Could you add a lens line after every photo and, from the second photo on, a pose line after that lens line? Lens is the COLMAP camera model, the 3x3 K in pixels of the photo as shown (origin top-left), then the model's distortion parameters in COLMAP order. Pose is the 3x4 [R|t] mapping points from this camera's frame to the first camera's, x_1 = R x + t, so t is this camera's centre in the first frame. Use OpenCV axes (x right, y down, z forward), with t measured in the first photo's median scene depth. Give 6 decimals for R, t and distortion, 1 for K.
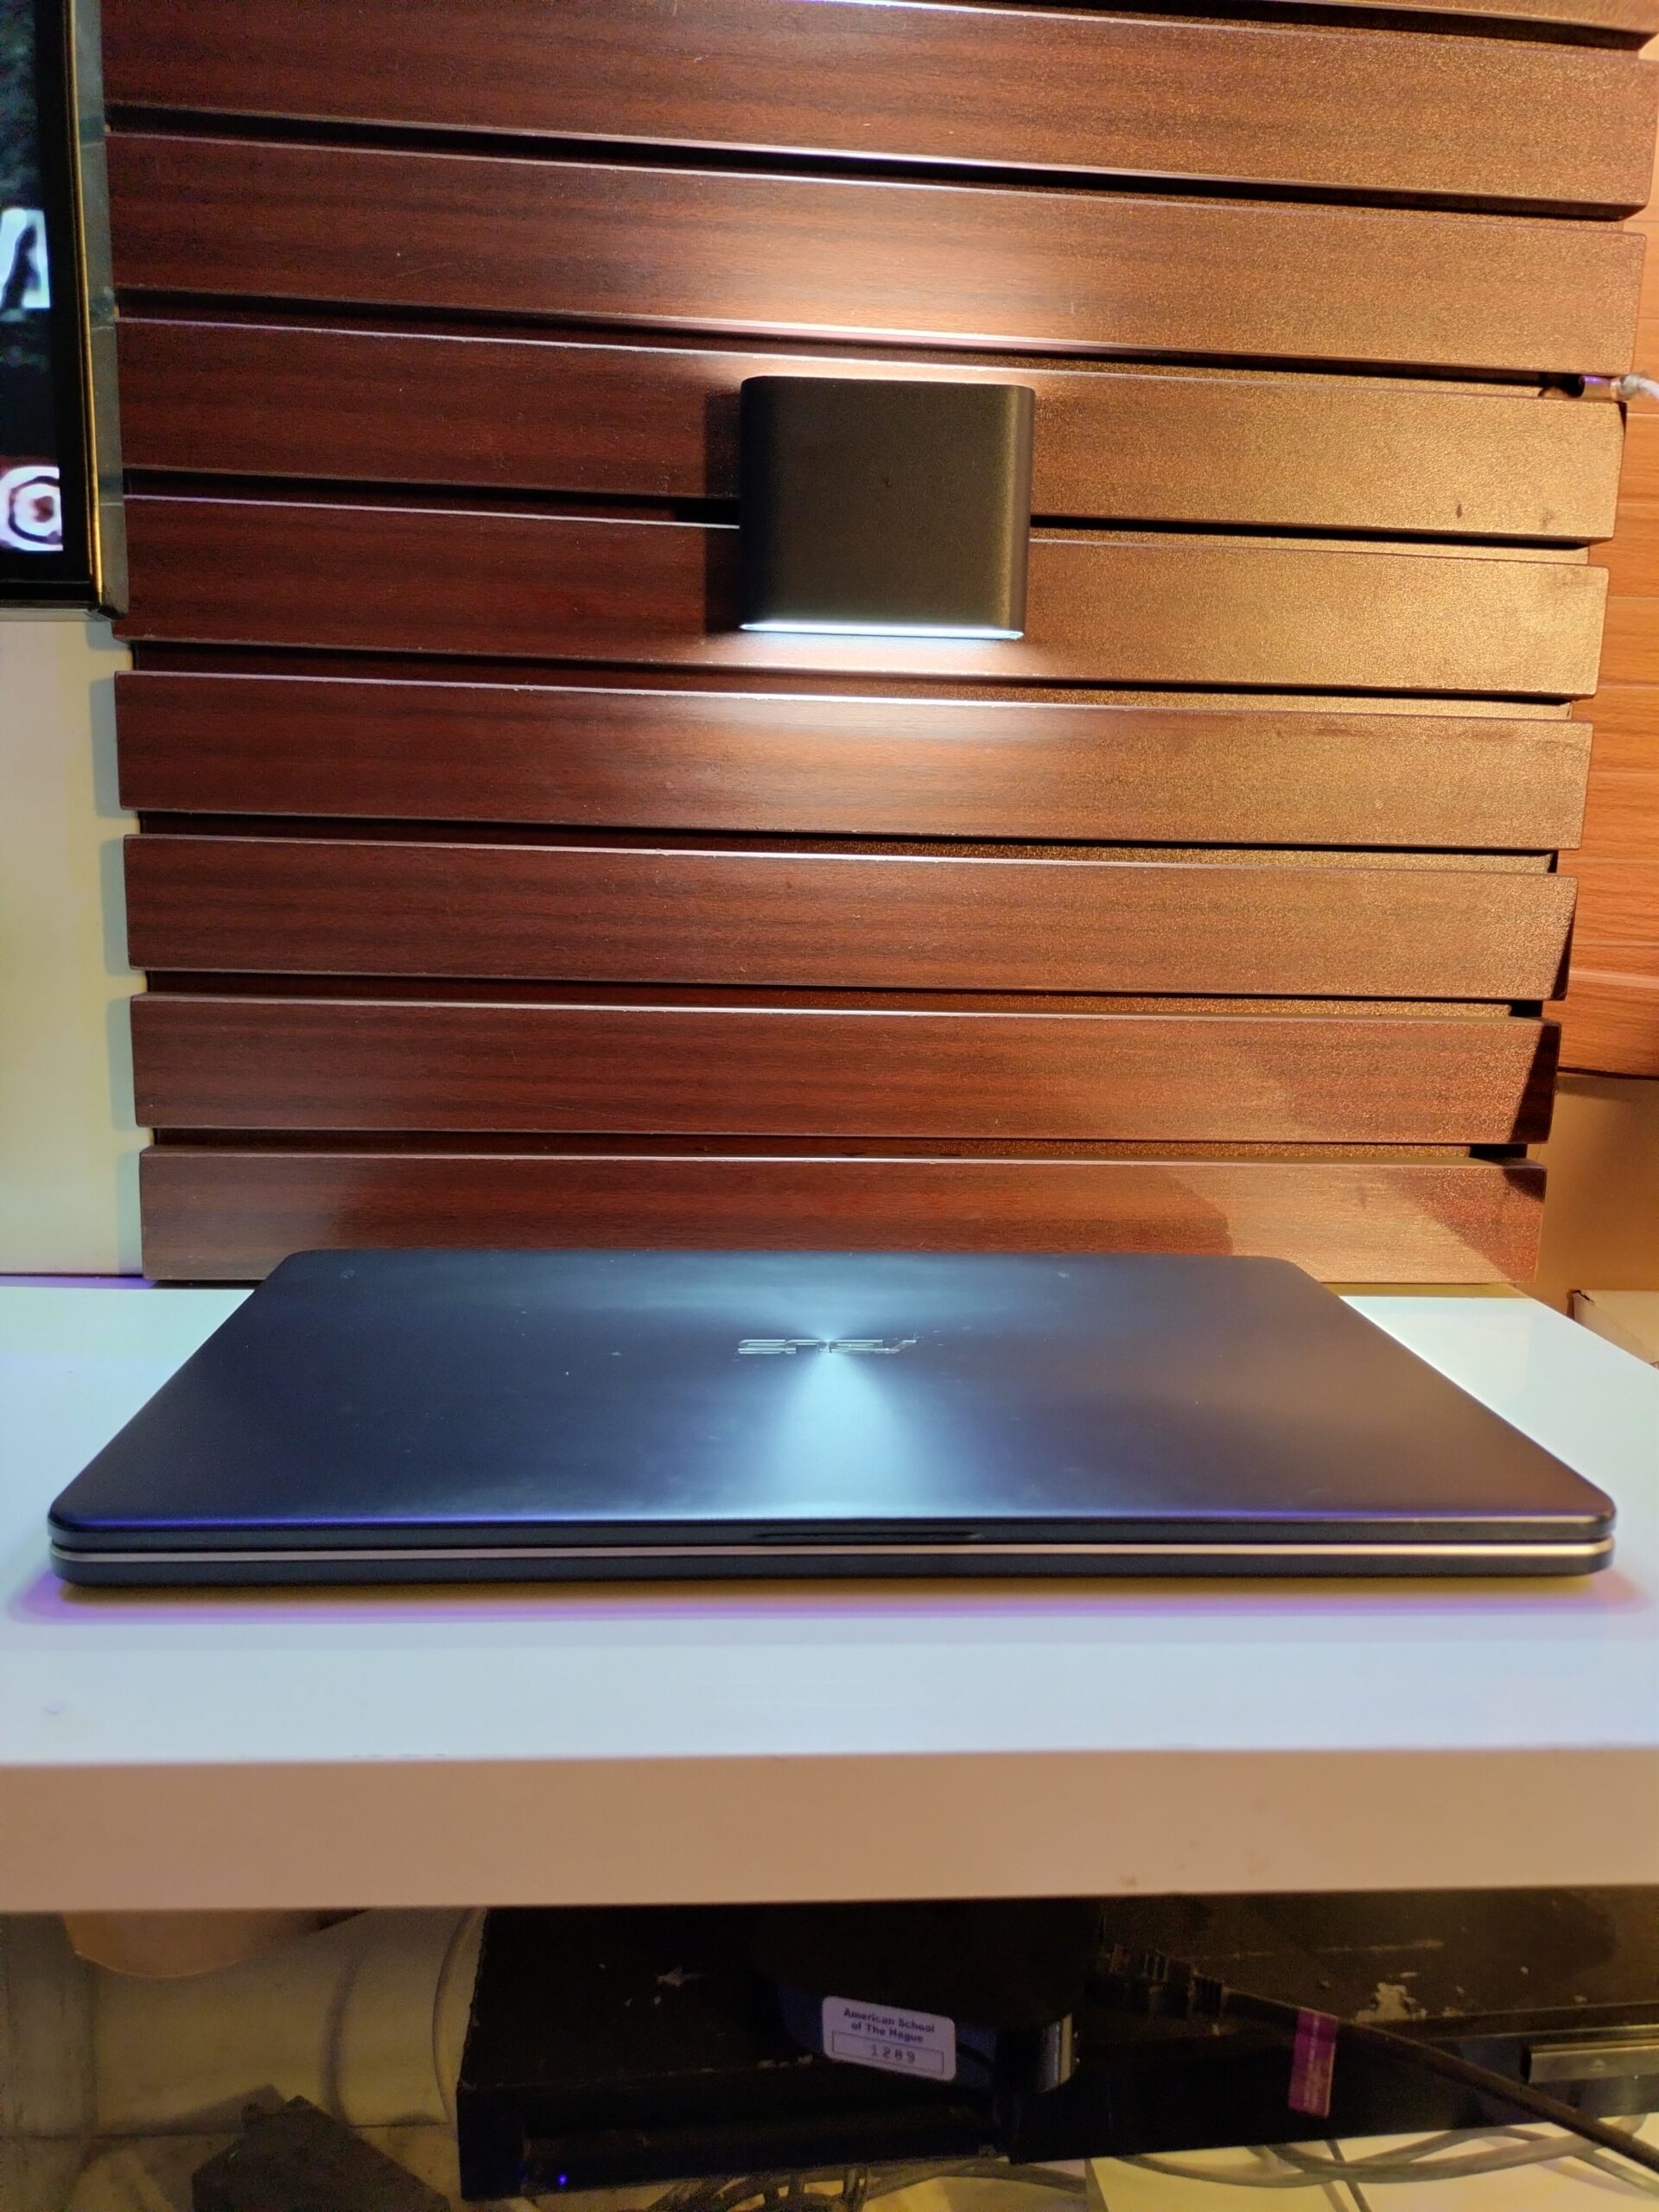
lens RADIAL K [[1649.6, 0, 825.2], [0, 1649.6, 1109.6], [0, 0, 1]] dist [-0.013072, 0.014192]
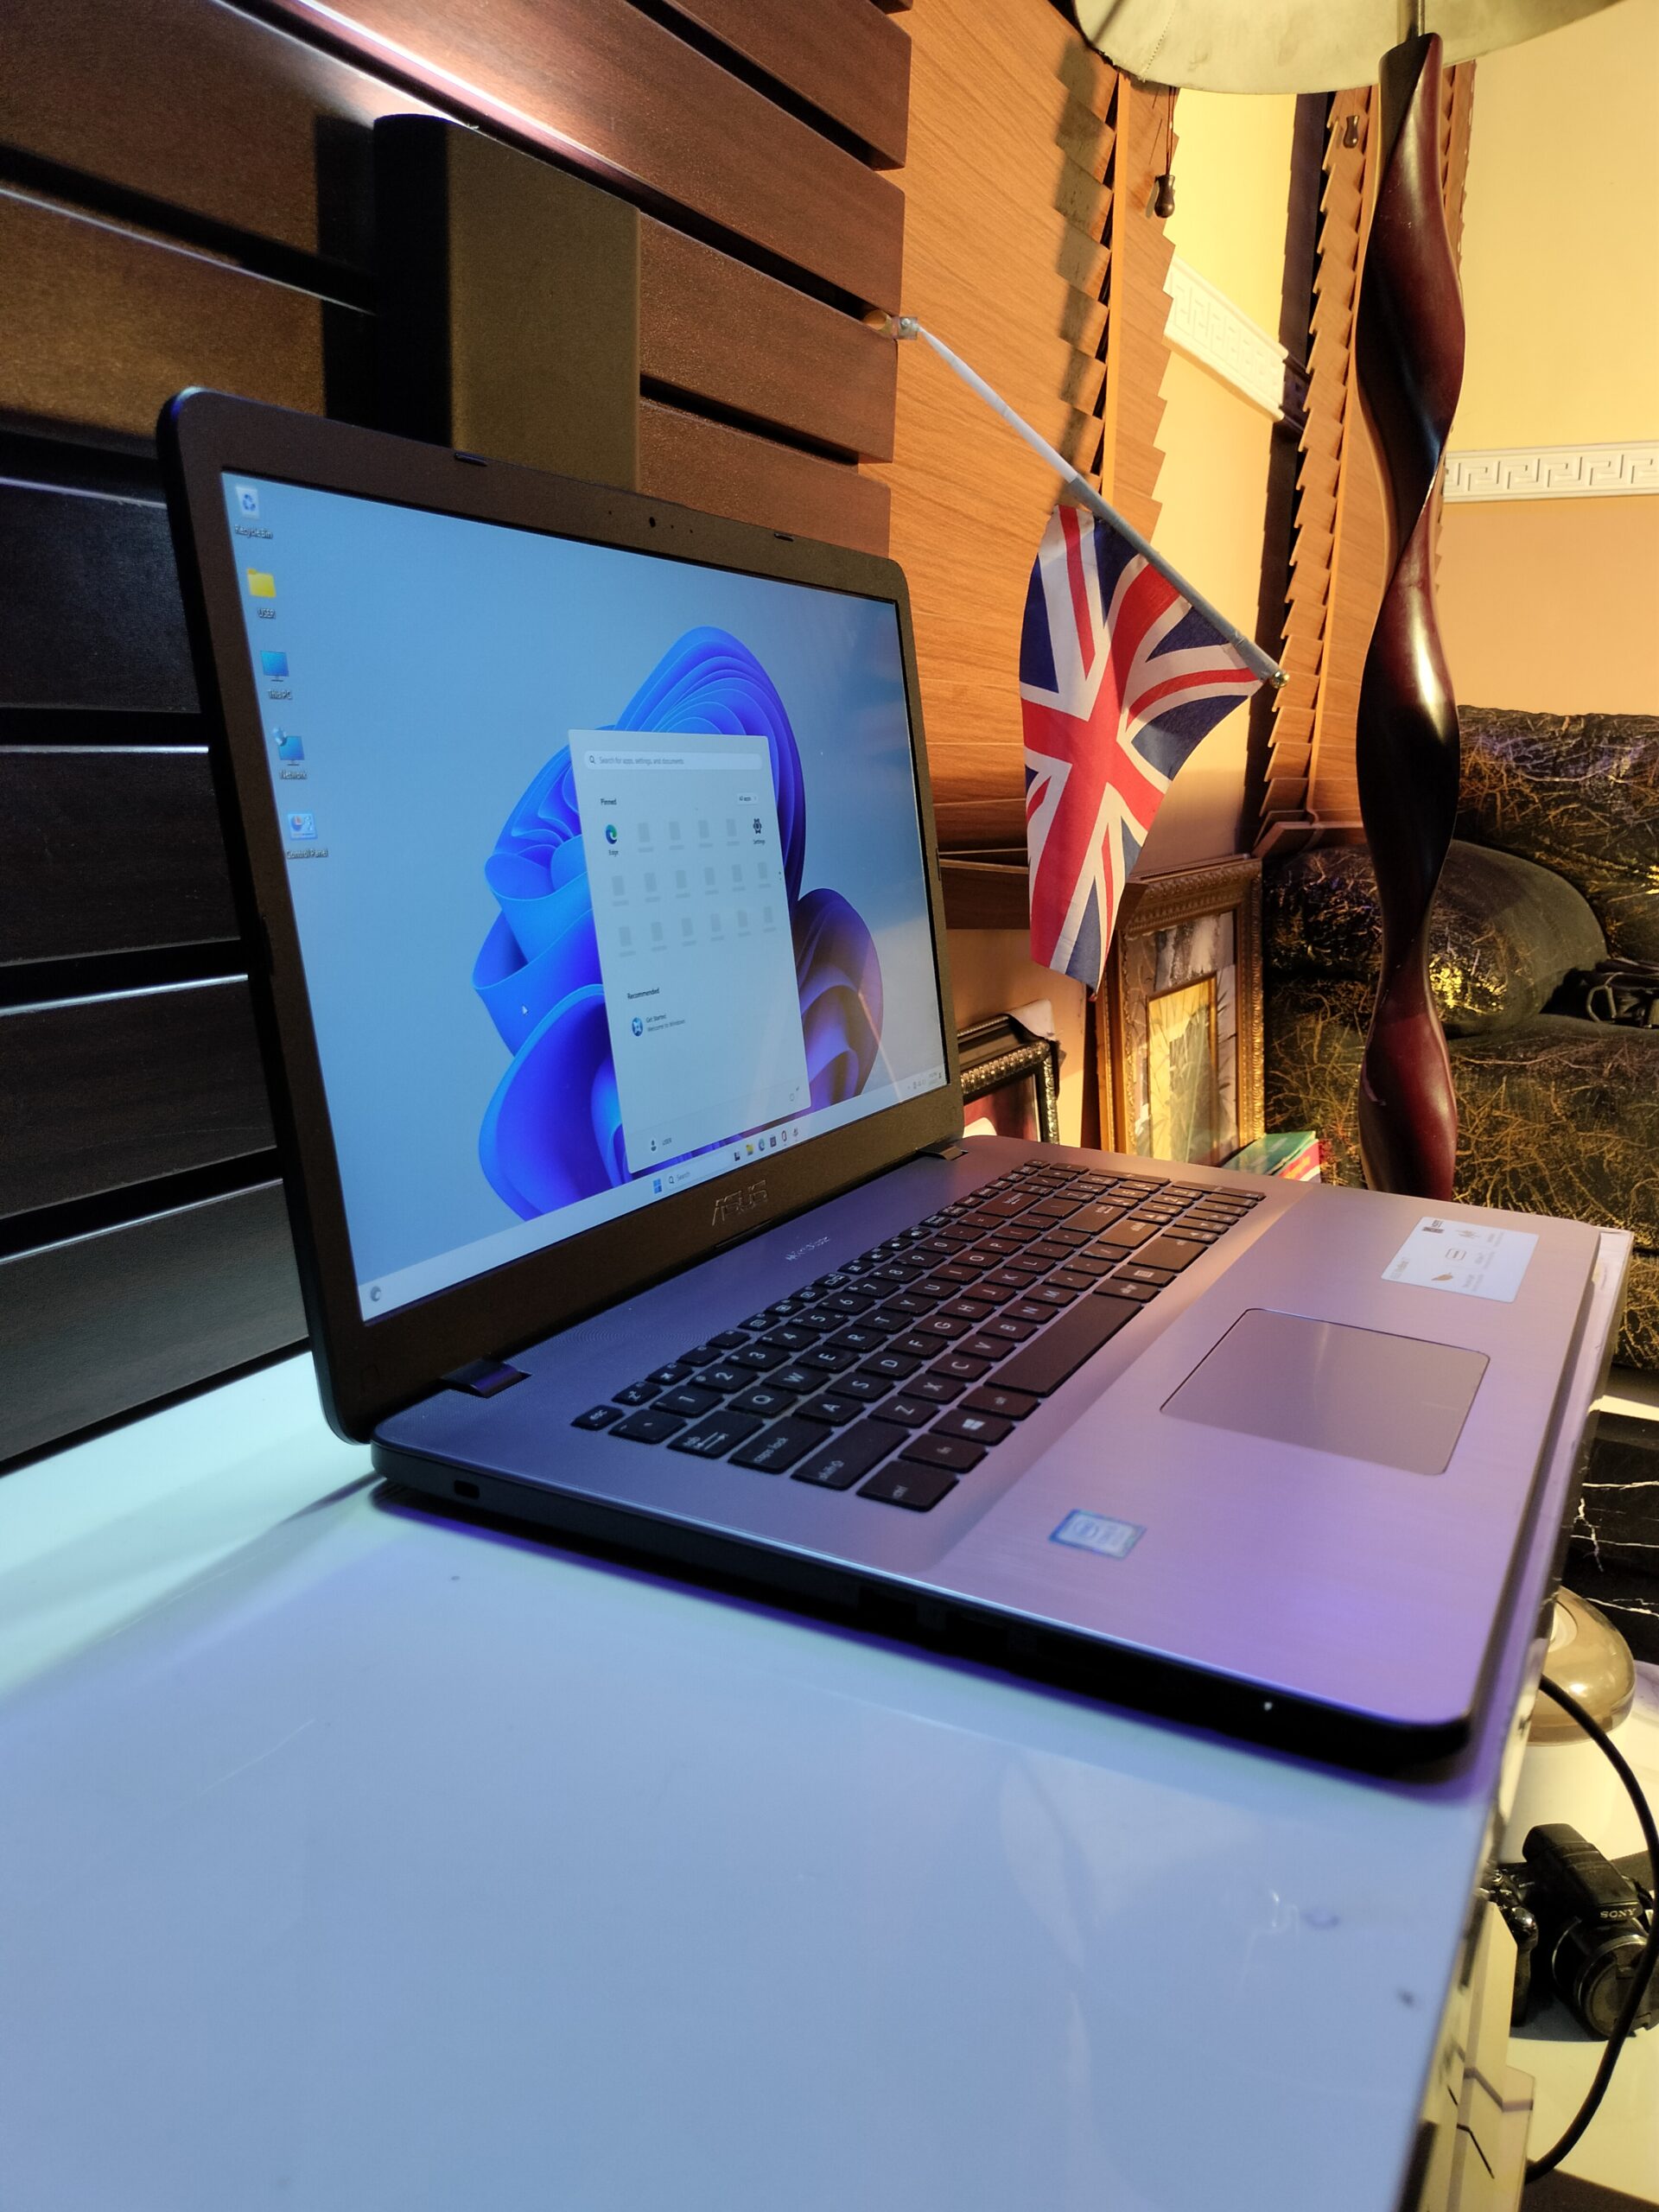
lens RADIAL K [[1649.6, 0, 842.9], [0, 1649.6, 1113.3], [0, 0, 1]] dist [-0.013072, 0.014192]
pose [[0.558430, -0.203303, 0.804253, -0.618666], [0.142070, 0.978619, 0.148734, -0.080913], [-0.817296, 0.031202, 0.575373, 0.415070]]
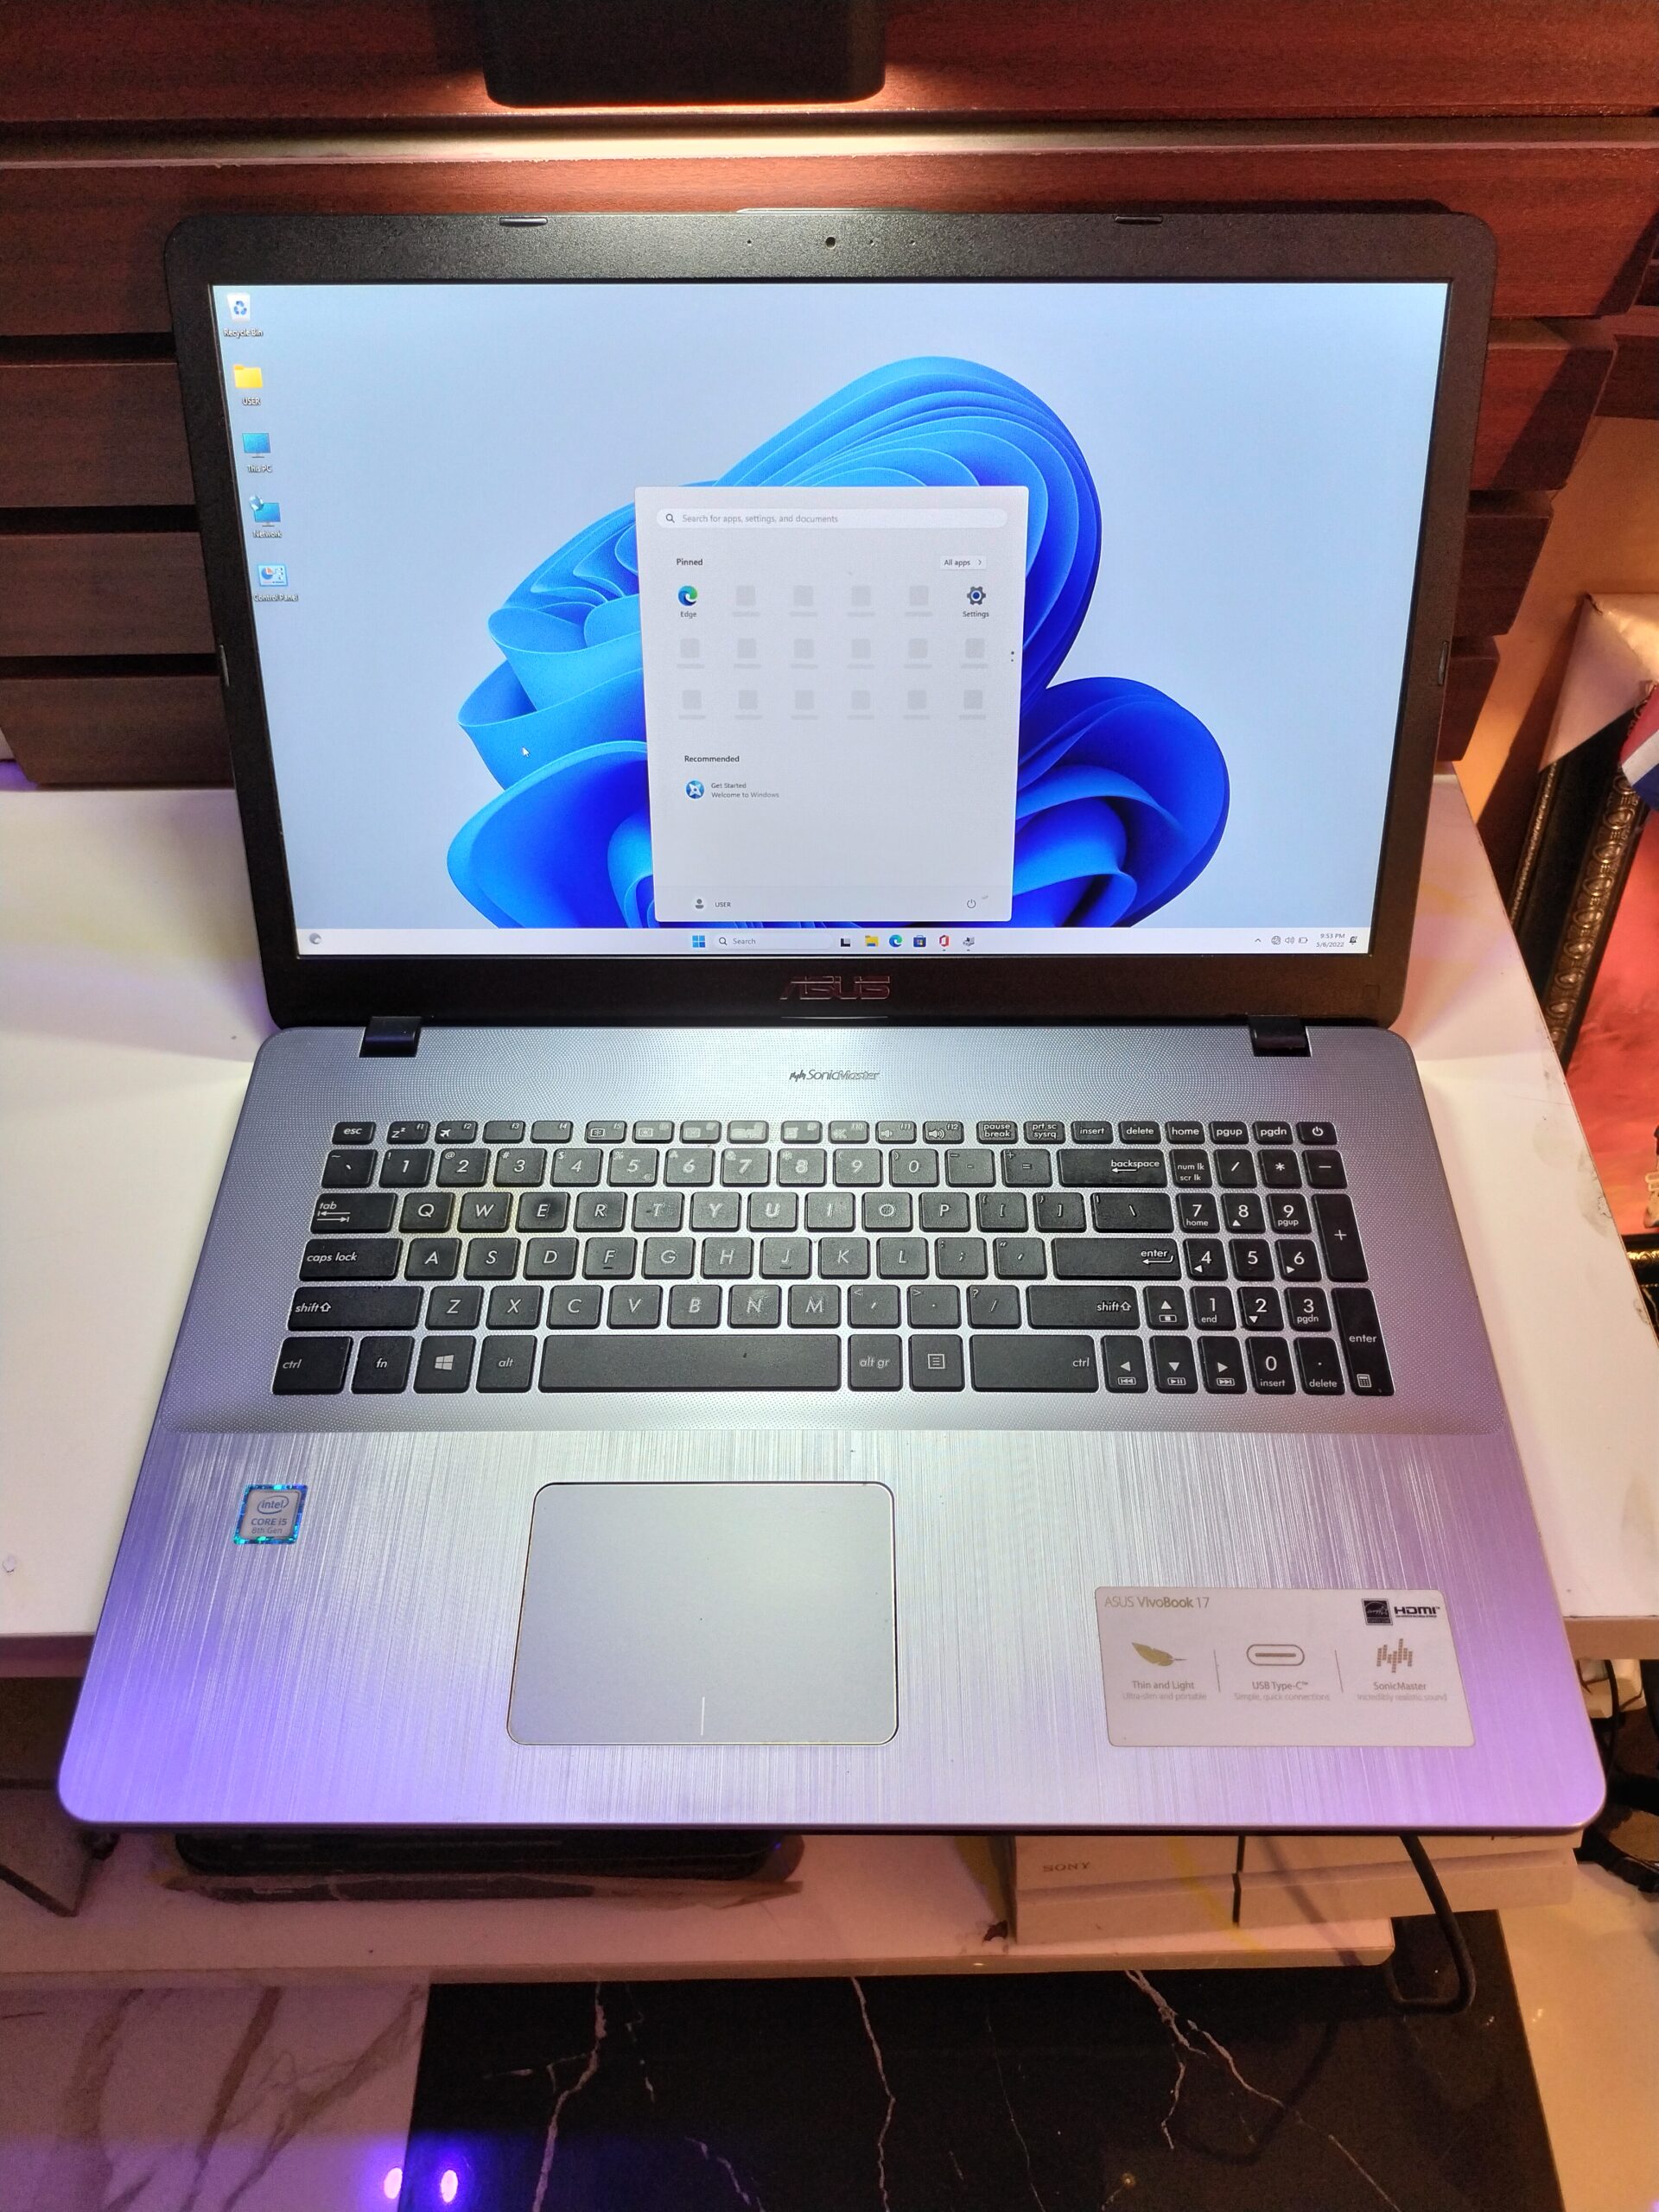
lens RADIAL K [[1910.2, 0, 852.3], [0, 1910.2, 1270.4], [0, 0, 1]] dist [0.010008, -0.084039]
pose [[0.995244, 0.029171, -0.092939, 0.214801], [0.014712, 0.898145, 0.439454, -0.232292], [0.096292, -0.438731, 0.893444, -0.036788]]
